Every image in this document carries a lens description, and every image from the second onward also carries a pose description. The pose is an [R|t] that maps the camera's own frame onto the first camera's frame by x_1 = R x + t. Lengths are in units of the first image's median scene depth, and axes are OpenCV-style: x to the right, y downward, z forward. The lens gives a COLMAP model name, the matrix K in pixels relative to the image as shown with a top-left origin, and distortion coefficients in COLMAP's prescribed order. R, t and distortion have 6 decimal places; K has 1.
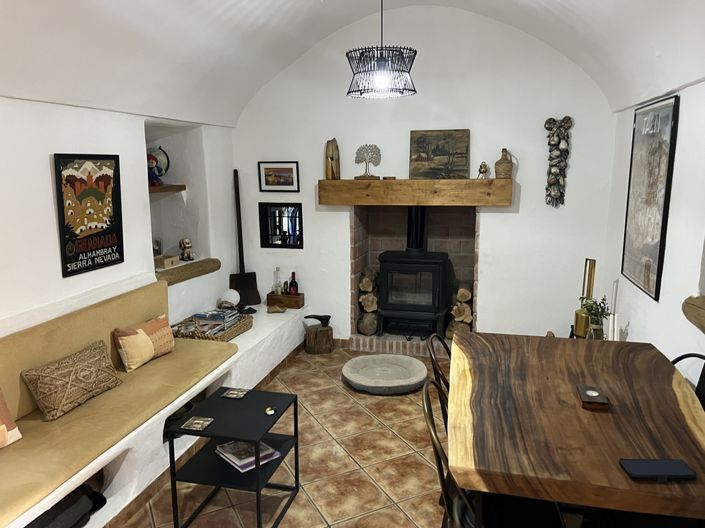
lens RADIAL K [[540.6, 0, 353.8], [0, 540.6, 264.9], [0, 0, 1]] dist [0.063372, -0.064466]
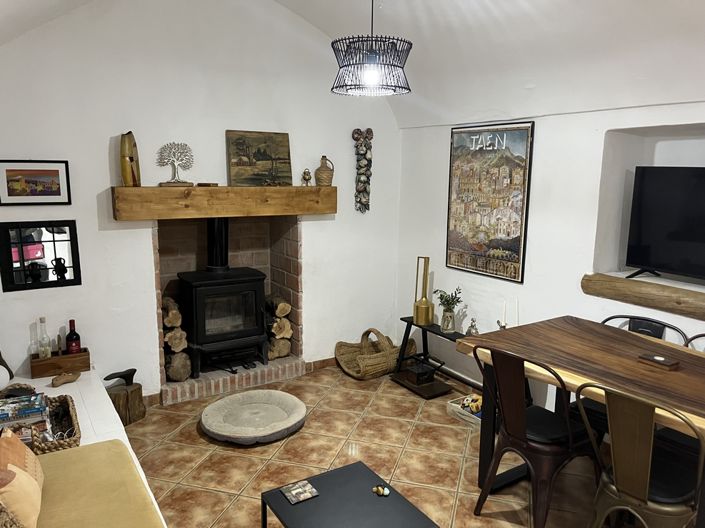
lens RADIAL K [[540.6, 0, 352.6], [0, 540.6, 266.2], [0, 0, 1]] dist [0.063372, -0.064466]
pose [[0.679283, -0.110392, 0.725526, -0.383436], [0.116698, 0.992291, 0.041721, -0.044080], [-0.724538, 0.056327, 0.686929, 0.264669]]
